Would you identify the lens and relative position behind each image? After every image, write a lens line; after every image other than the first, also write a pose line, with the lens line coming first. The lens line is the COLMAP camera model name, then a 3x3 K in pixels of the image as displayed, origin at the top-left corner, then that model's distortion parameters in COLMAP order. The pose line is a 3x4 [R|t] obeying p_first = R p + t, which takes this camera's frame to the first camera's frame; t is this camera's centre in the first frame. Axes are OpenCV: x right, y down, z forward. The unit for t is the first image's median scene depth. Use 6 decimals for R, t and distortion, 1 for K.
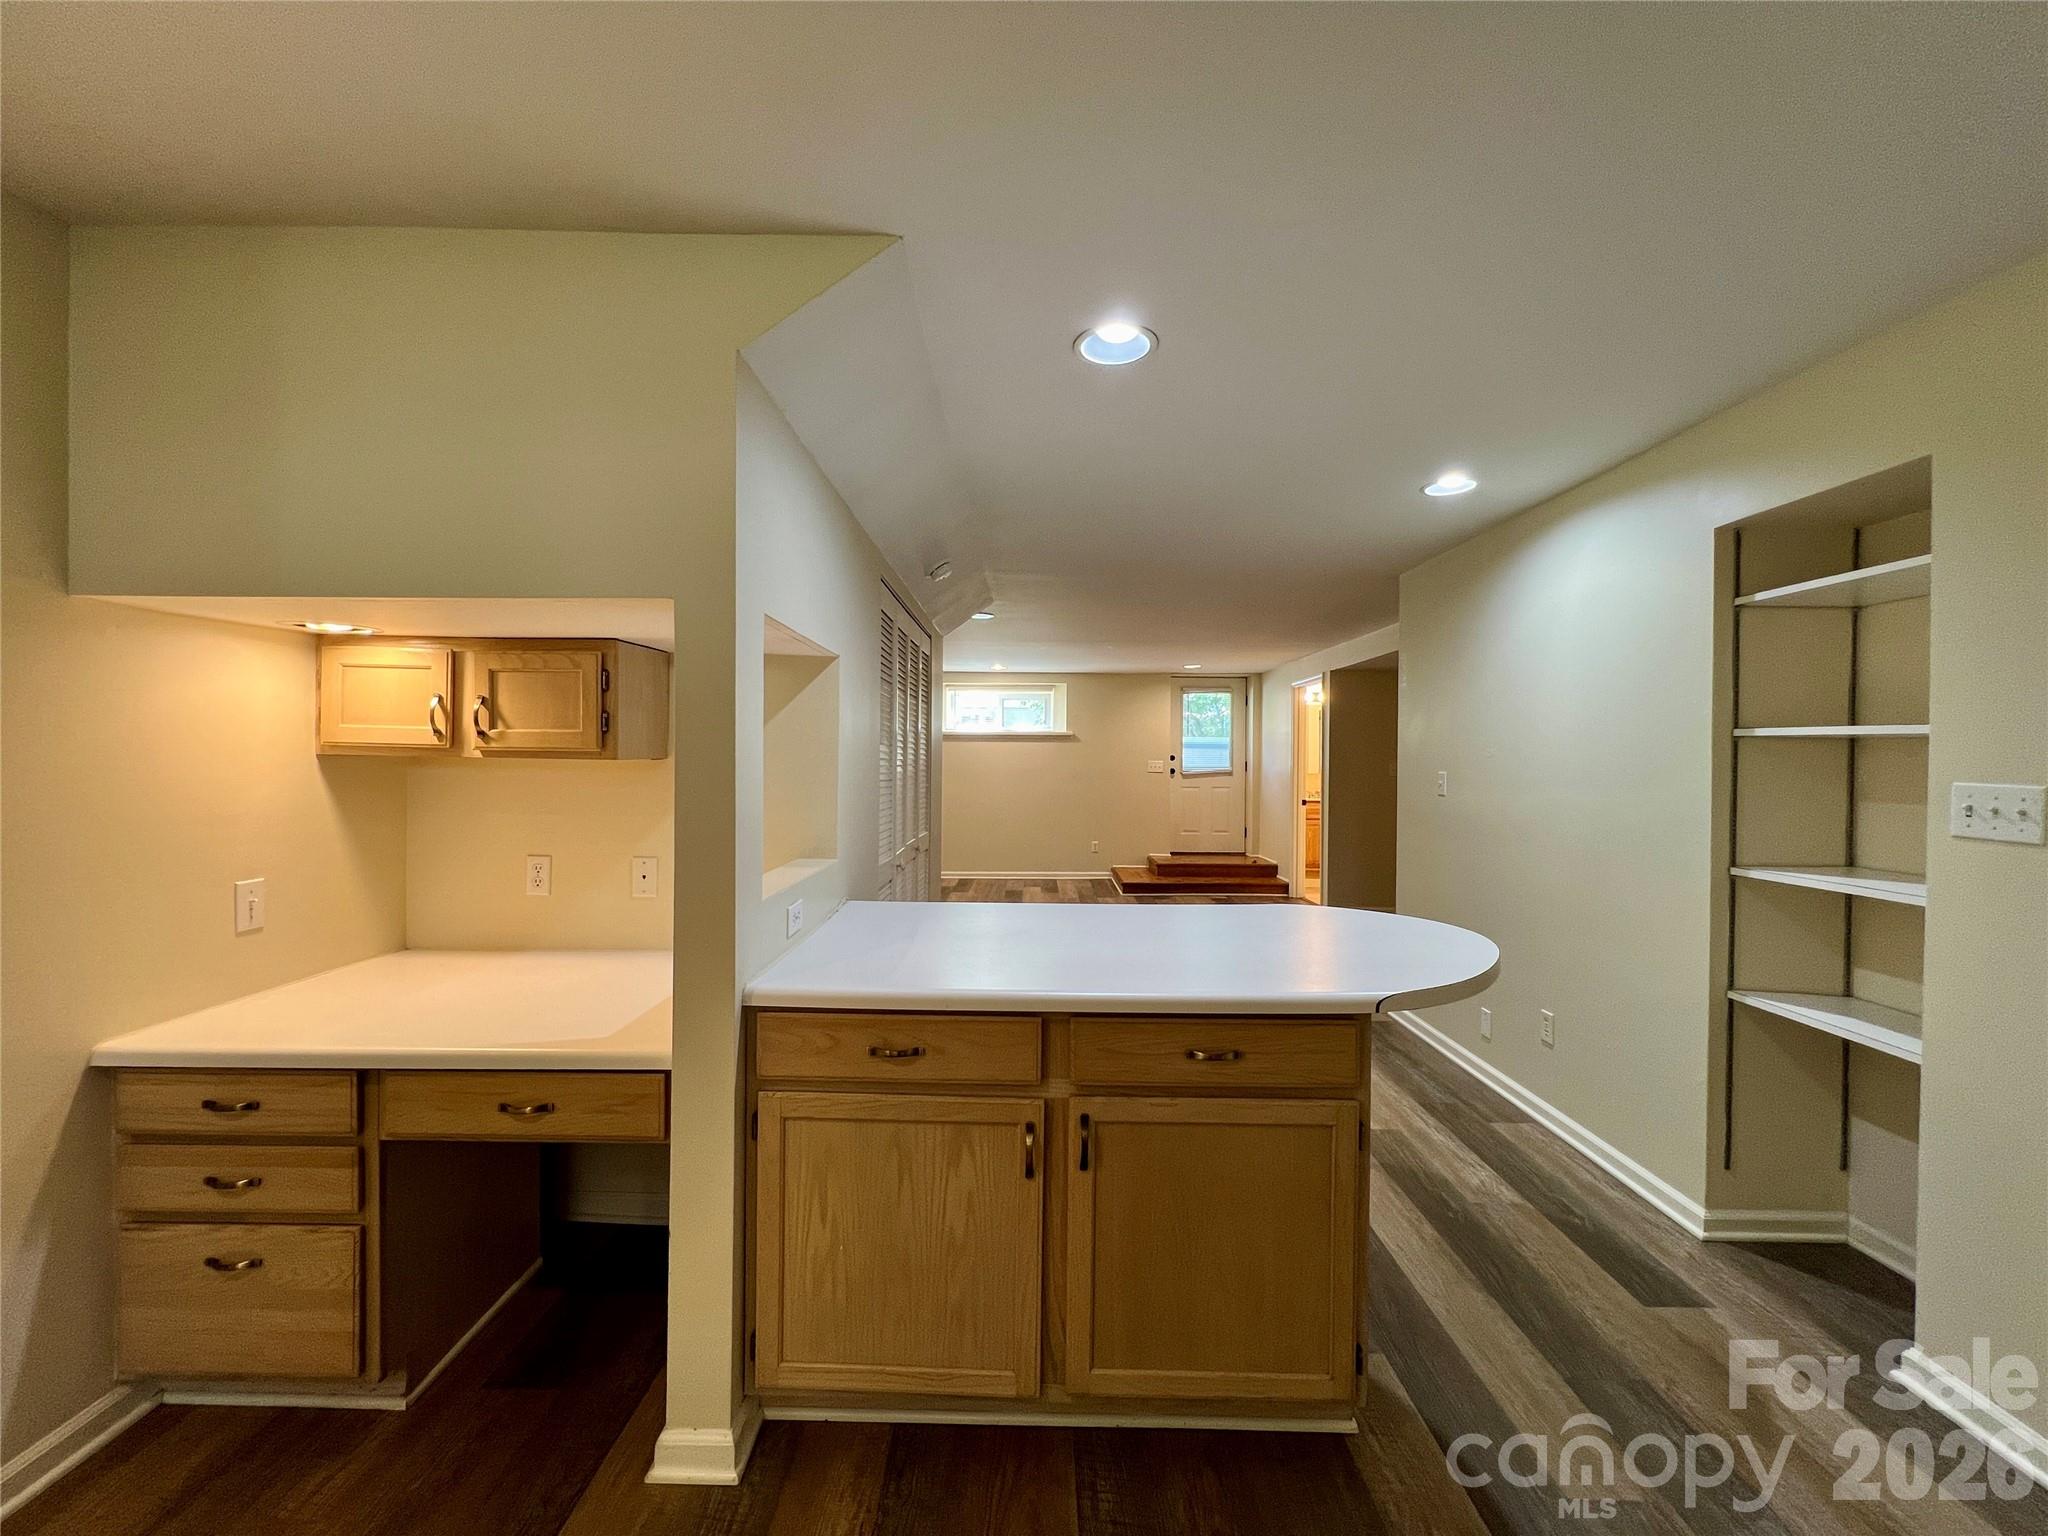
lens RADIAL K [[823.1, 0, 1024.7], [0, 823.1, 761.6], [0, 0, 1]] dist [-0.001575, 0.001334]
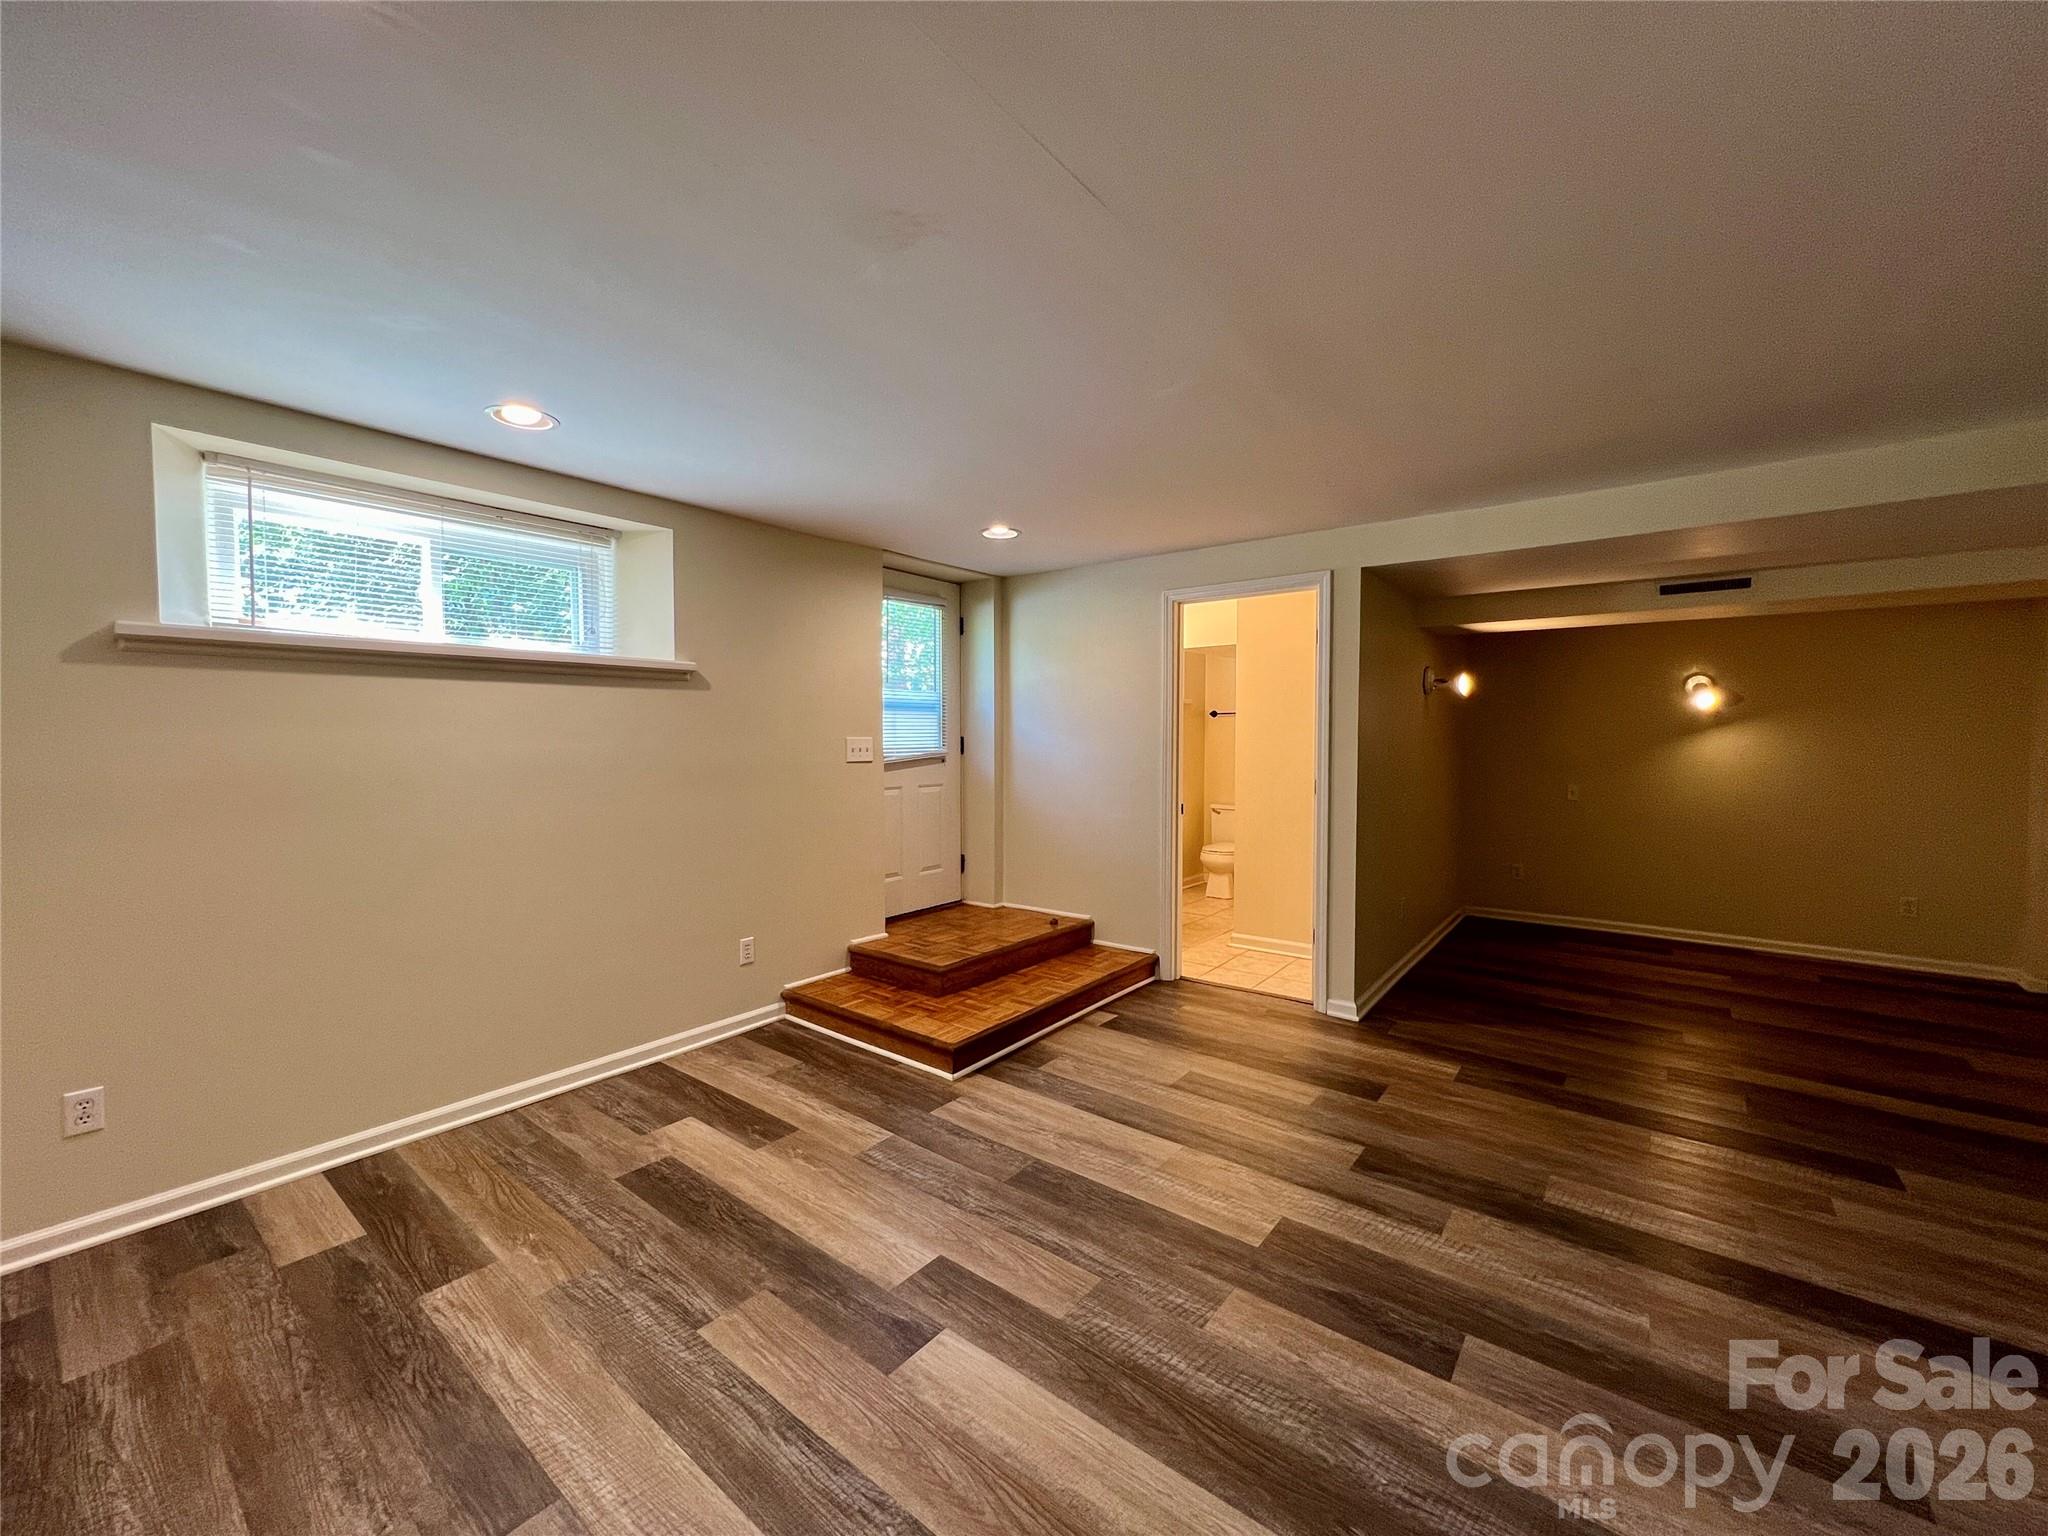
lens RADIAL K [[823.1, 0, 1023.0], [0, 823.1, 769.9], [0, 0, 1]] dist [-0.001575, 0.001334]
pose [[0.612086, -0.041140, 0.789720, -0.633419], [0.004438, 0.998809, 0.048592, -0.020037], [-0.790778, -0.026238, 0.611540, 2.755420]]
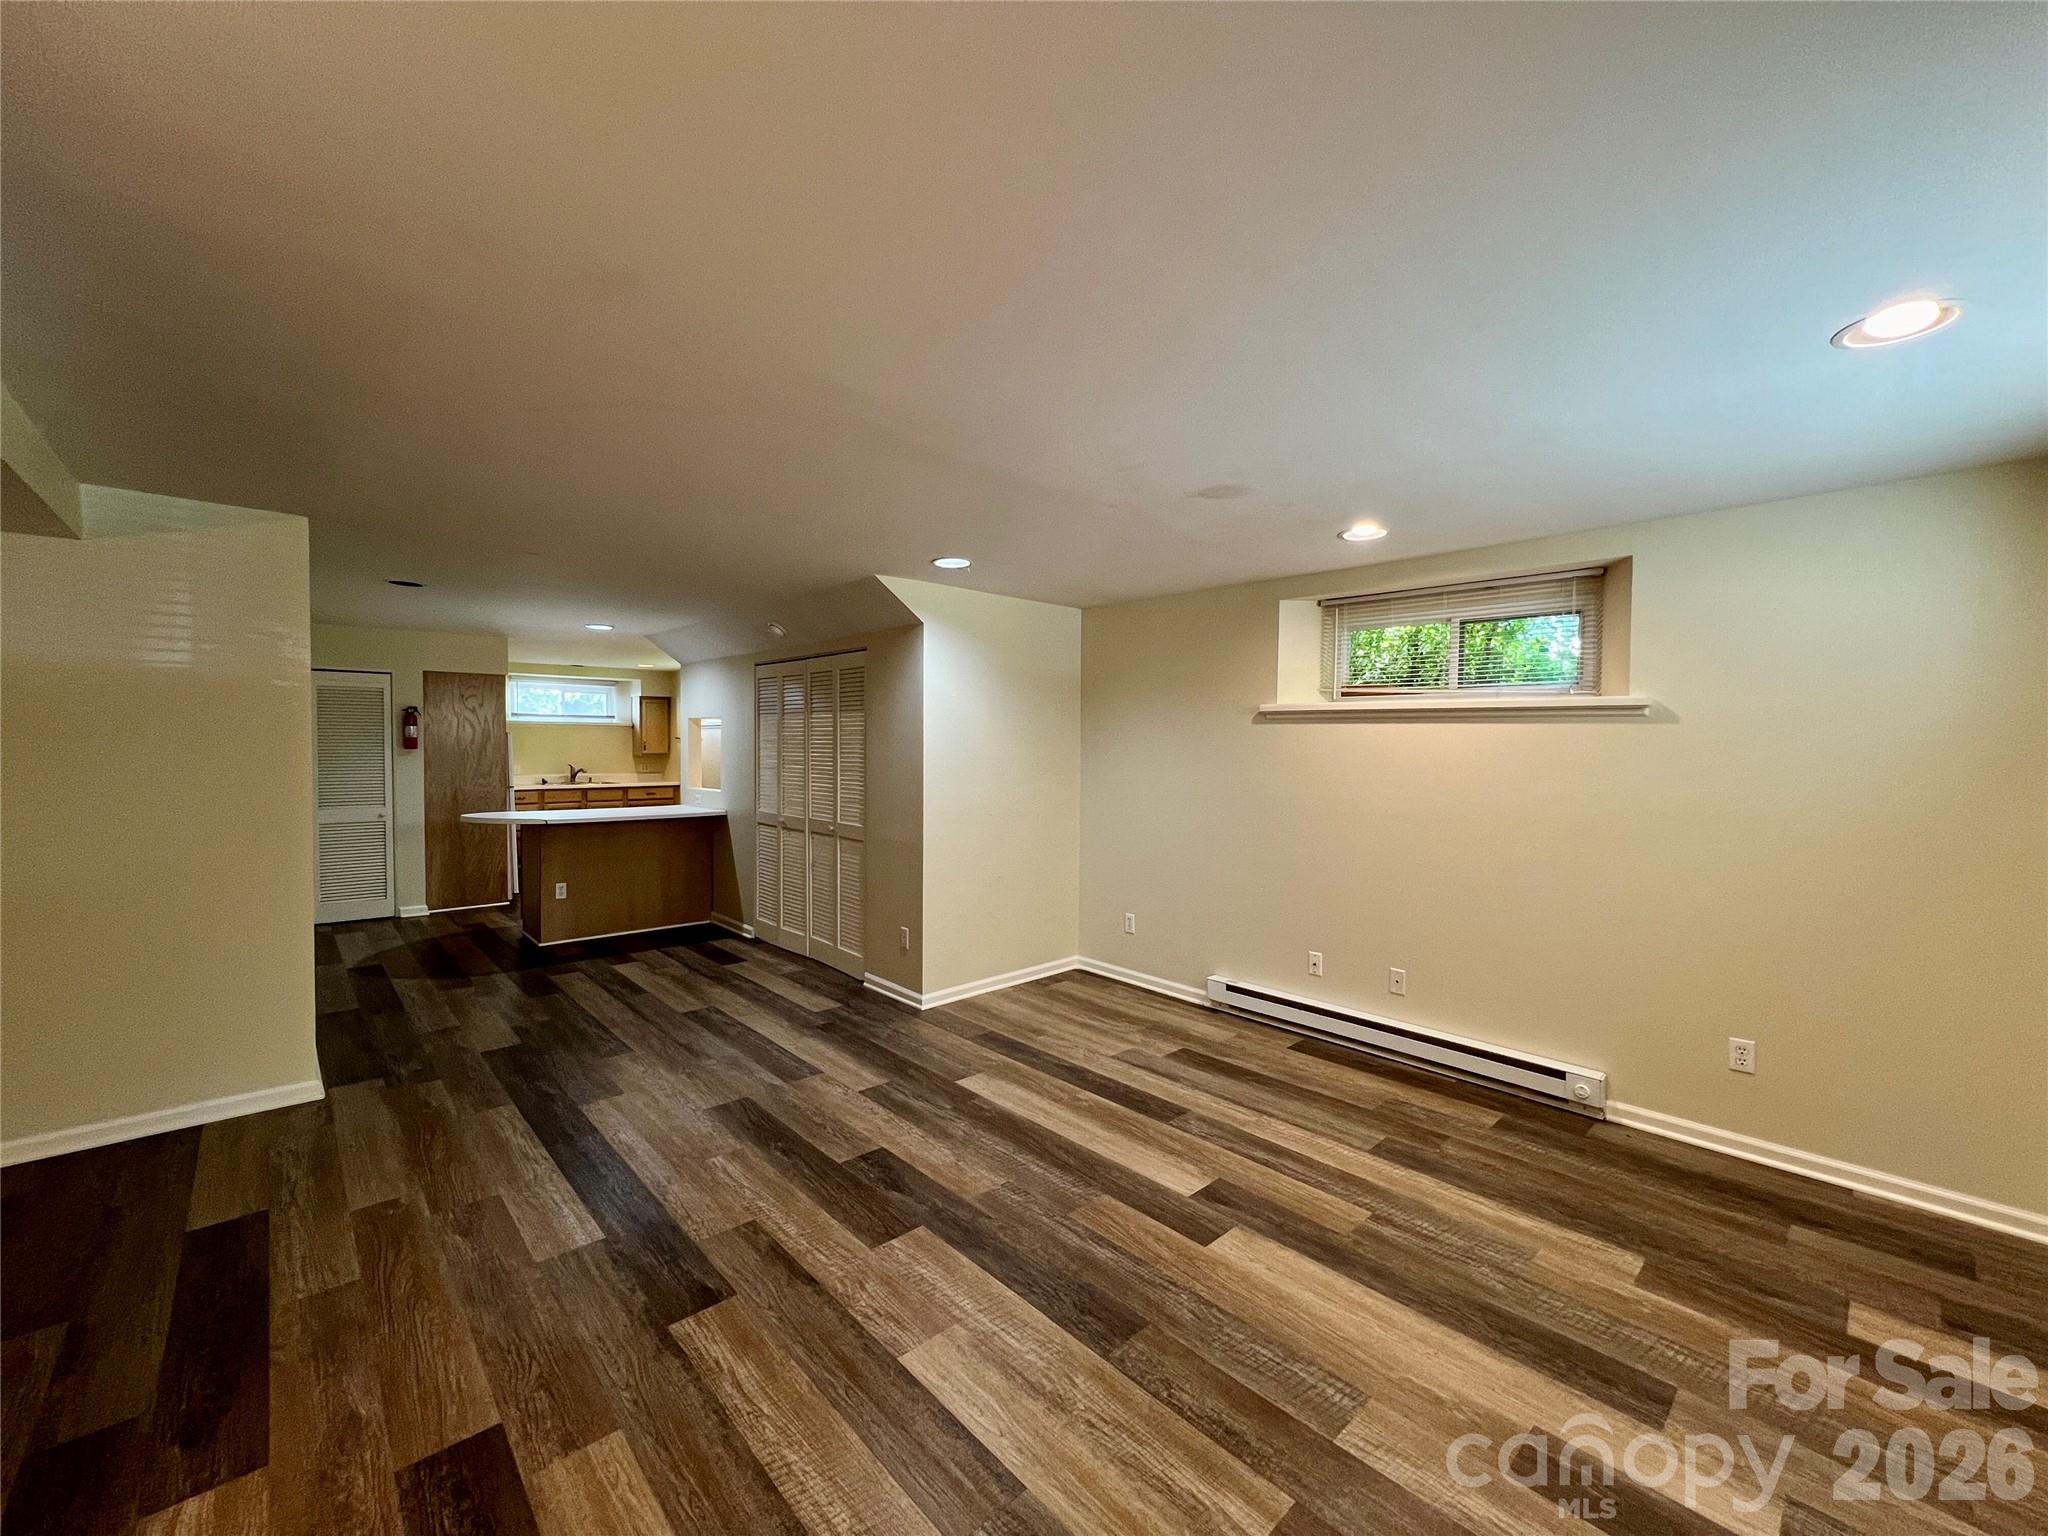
lens RADIAL K [[817.7, 0, 1027.0], [0, 817.7, 770.0], [0, 0, 1]] dist [0.000452, 0.000096]
pose [[-0.724452, 0.010140, -0.689250, 0.998685], [-0.015057, 0.999420, 0.030529, -0.057427], [0.689161, 0.032495, -0.723880, 4.042372]]
